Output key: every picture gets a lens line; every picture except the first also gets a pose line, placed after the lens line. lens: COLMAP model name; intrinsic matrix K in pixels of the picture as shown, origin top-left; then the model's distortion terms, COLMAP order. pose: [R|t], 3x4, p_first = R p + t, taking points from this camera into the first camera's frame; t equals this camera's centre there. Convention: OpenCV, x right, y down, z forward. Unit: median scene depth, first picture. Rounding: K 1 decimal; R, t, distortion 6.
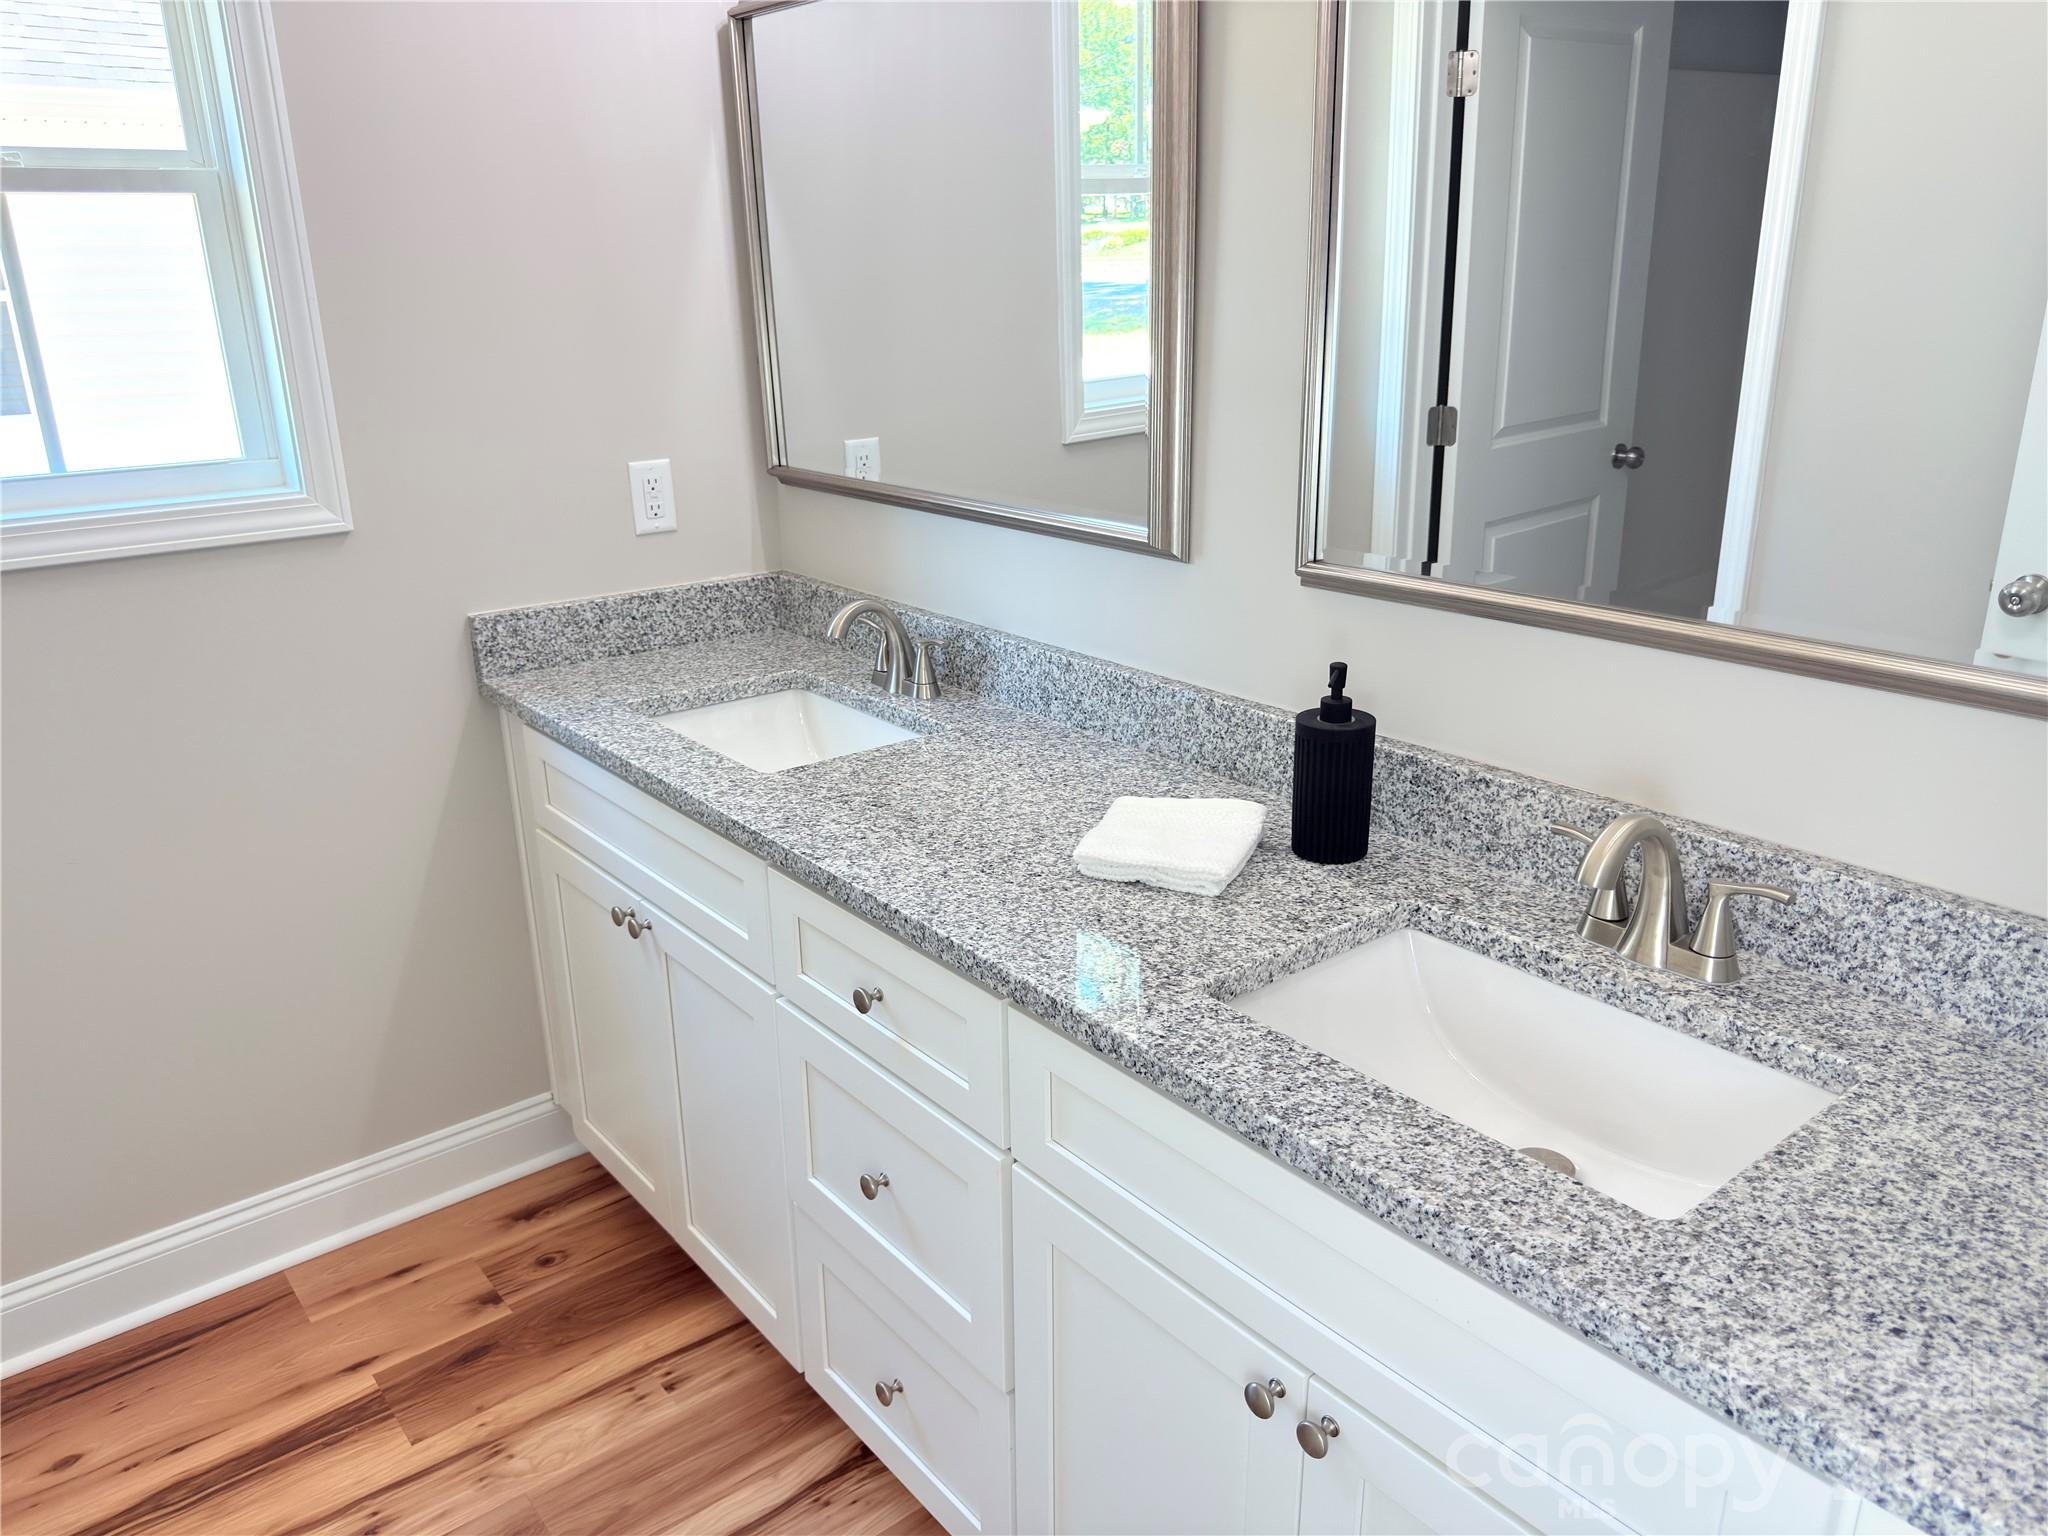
lens RADIAL K [[1452.9, 0, 1014.8], [0, 1452.9, 776.0], [0, 0, 1]] dist [0.036876, -0.041183]
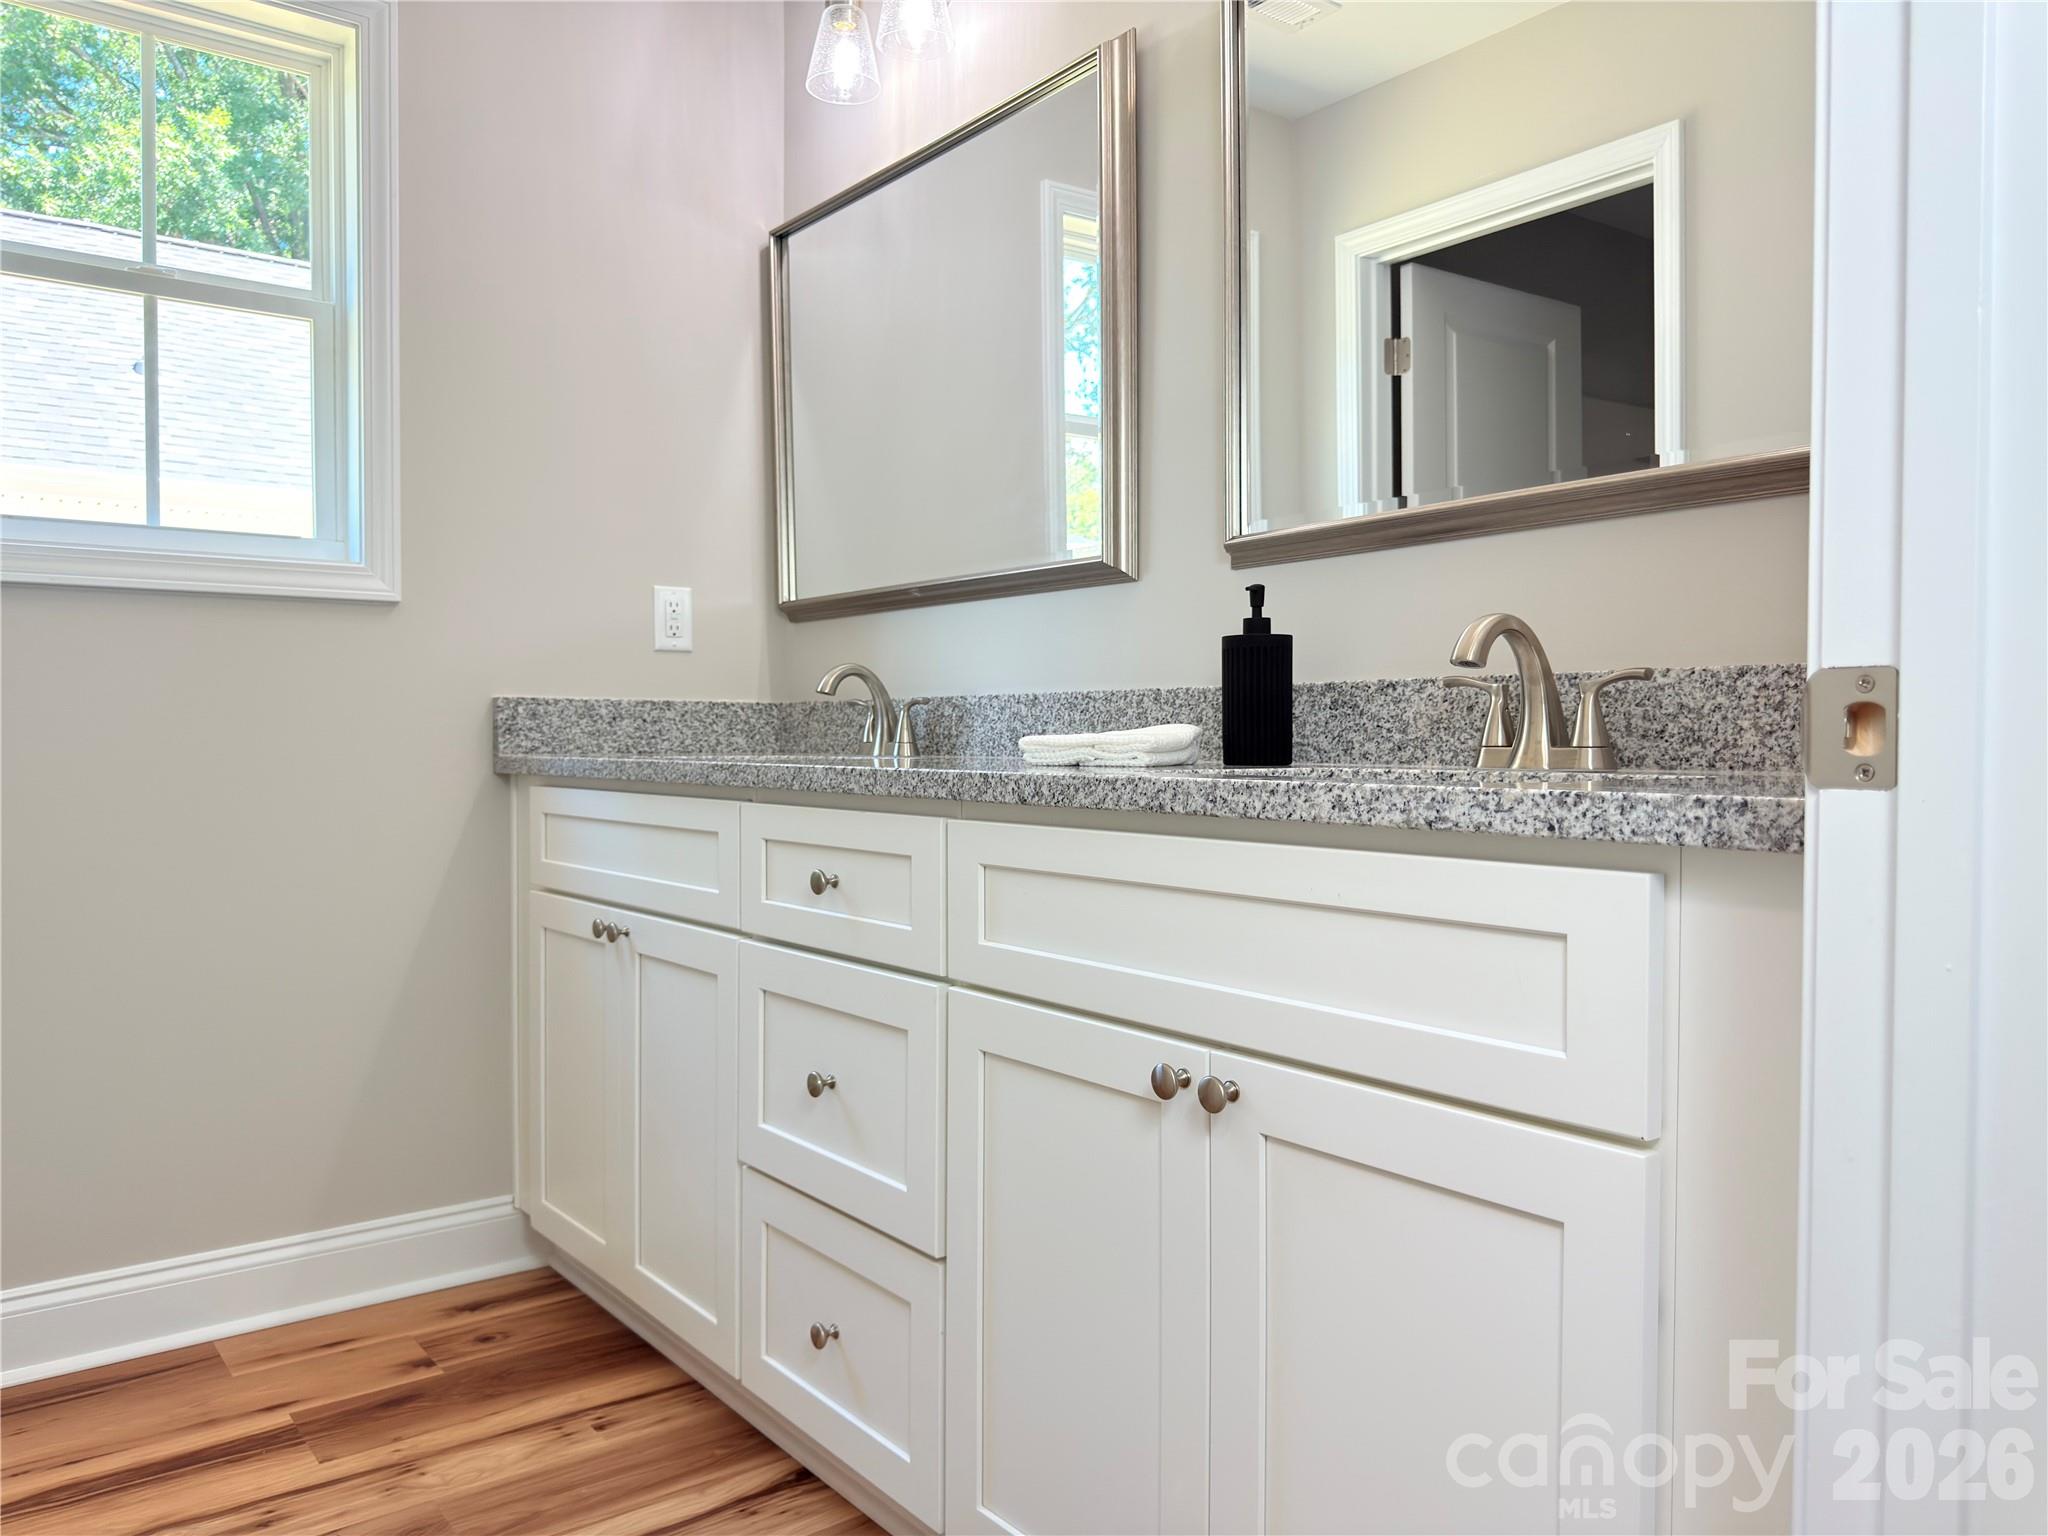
lens RADIAL K [[1450.1, 0, 1022.5], [0, 1450.1, 772.5], [0, 0, 1]] dist [0.054386, -0.079266]
pose [[0.999756, 0.016166, -0.015021, 0.043656], [-0.019946, 0.953218, -0.301625, 0.294977], [0.009442, 0.301852, 0.953308, -0.022946]]
